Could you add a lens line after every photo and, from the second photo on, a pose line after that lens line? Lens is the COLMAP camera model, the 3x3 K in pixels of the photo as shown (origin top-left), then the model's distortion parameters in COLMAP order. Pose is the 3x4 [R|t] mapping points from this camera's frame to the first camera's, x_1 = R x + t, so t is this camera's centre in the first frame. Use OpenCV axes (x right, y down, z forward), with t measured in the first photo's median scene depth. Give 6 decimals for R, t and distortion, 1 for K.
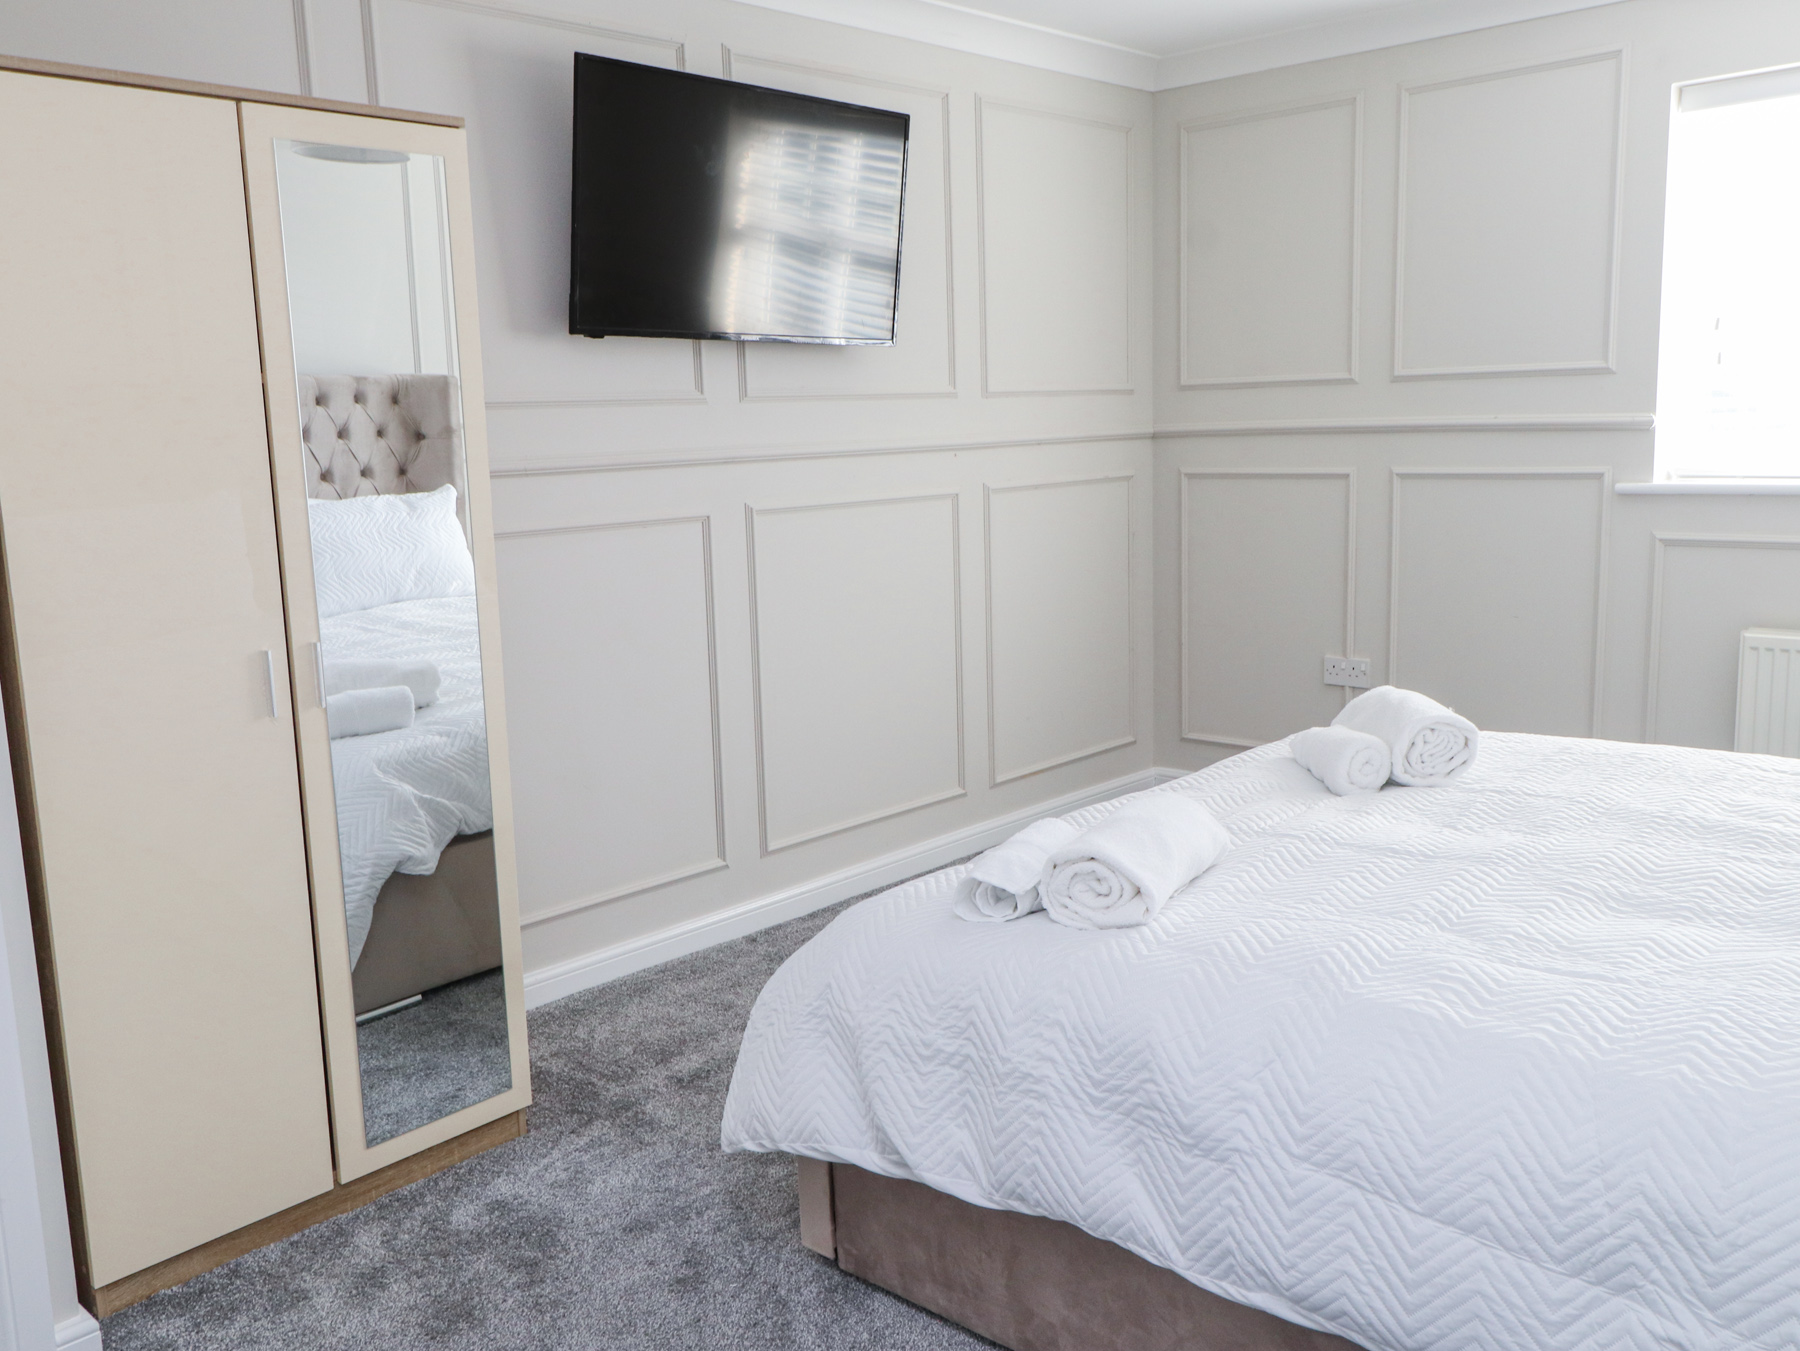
lens RADIAL K [[1543.0, 0, 893.9], [0, 1543.0, 666.3], [0, 0, 1]] dist [0.016647, -0.002201]
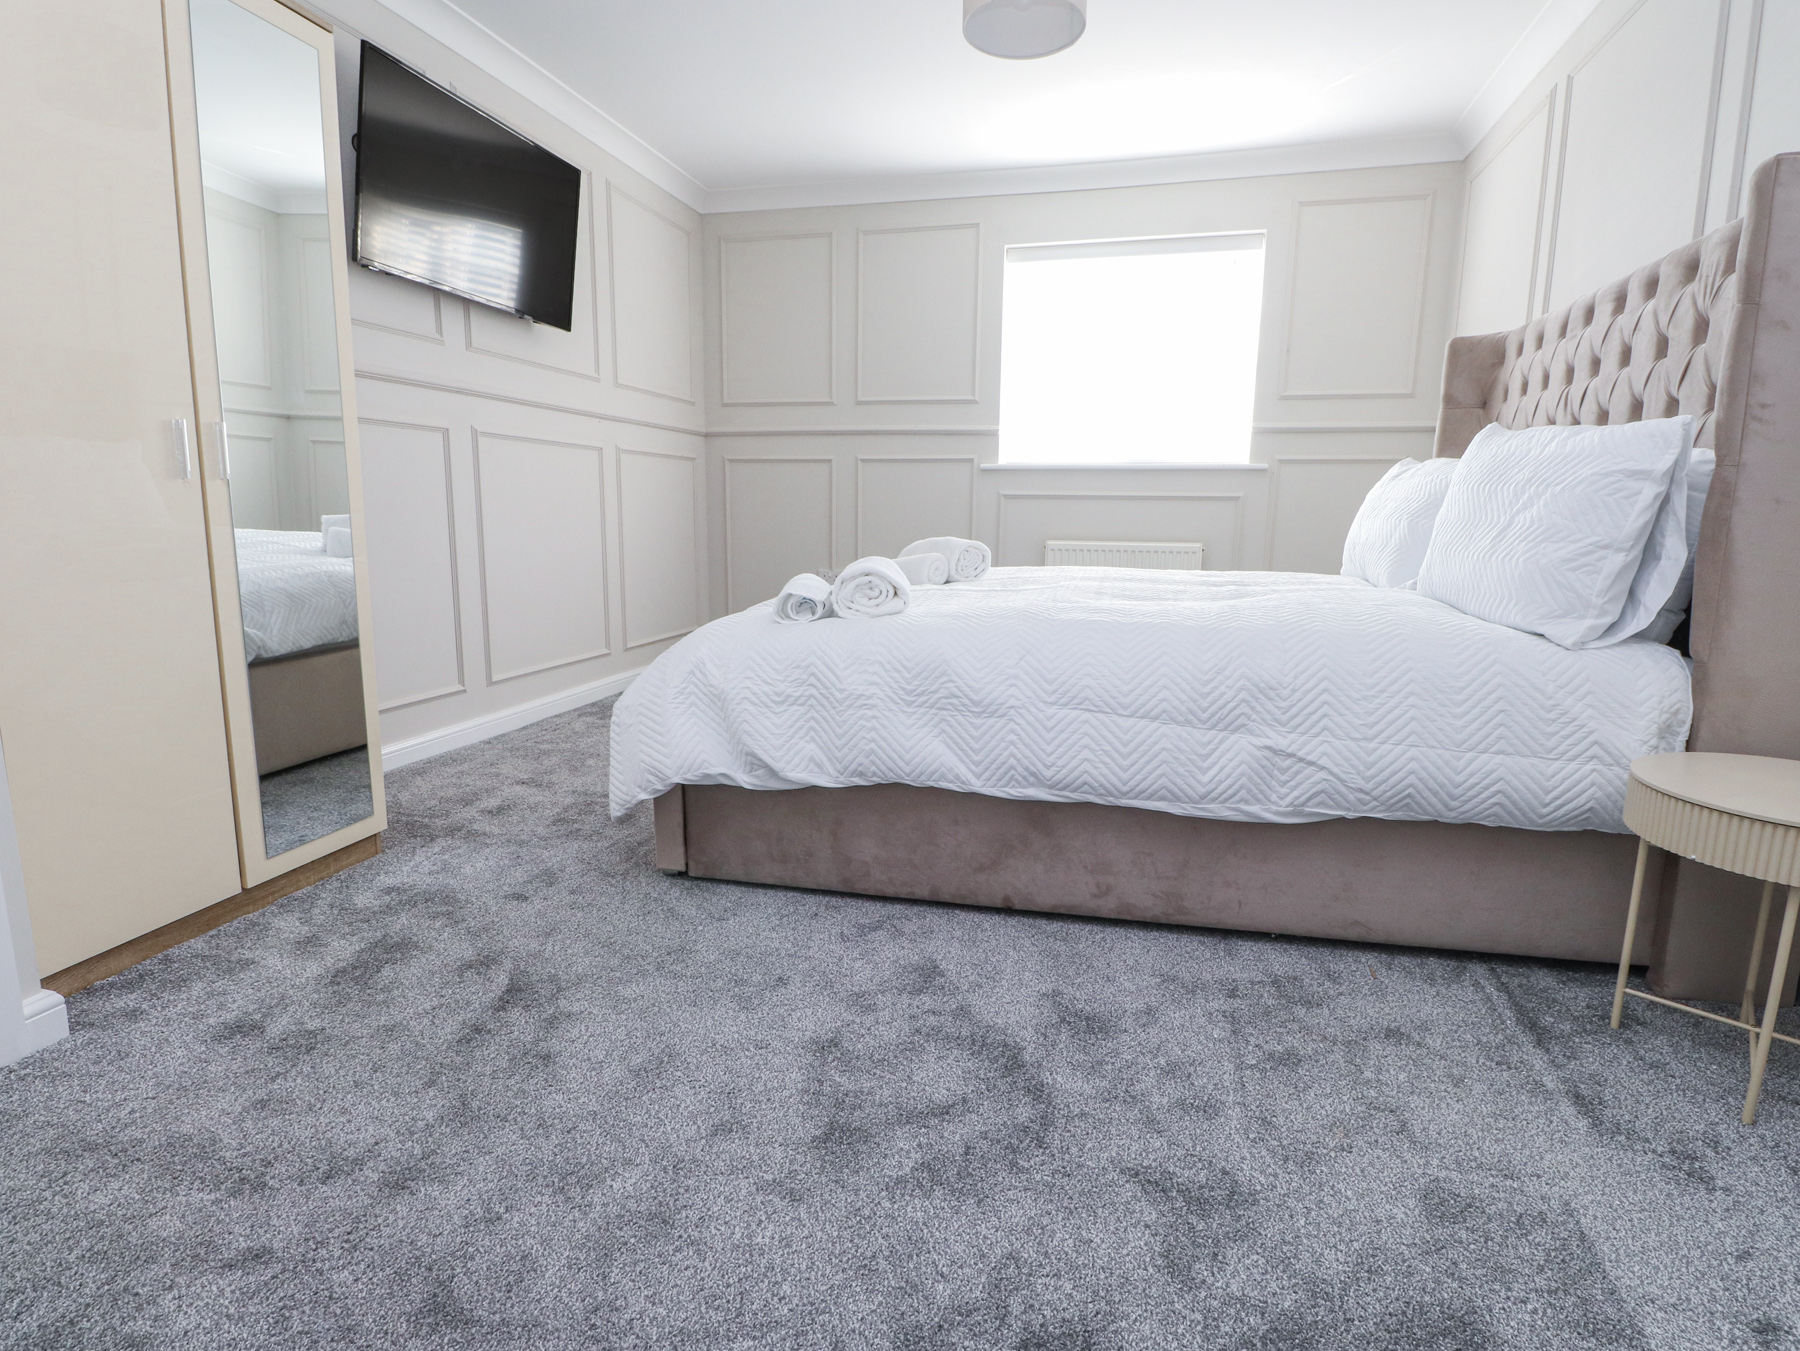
lens RADIAL K [[941.0, 0, 899.9], [0, 941.0, 678.5], [0, 0, 1]] dist [0.003122, -0.015205]
pose [[0.875002, -0.041554, 0.482333, -0.315763], [0.038604, 0.999126, 0.016046, 0.218723], [-0.482578, 0.004580, 0.875841, 0.138314]]
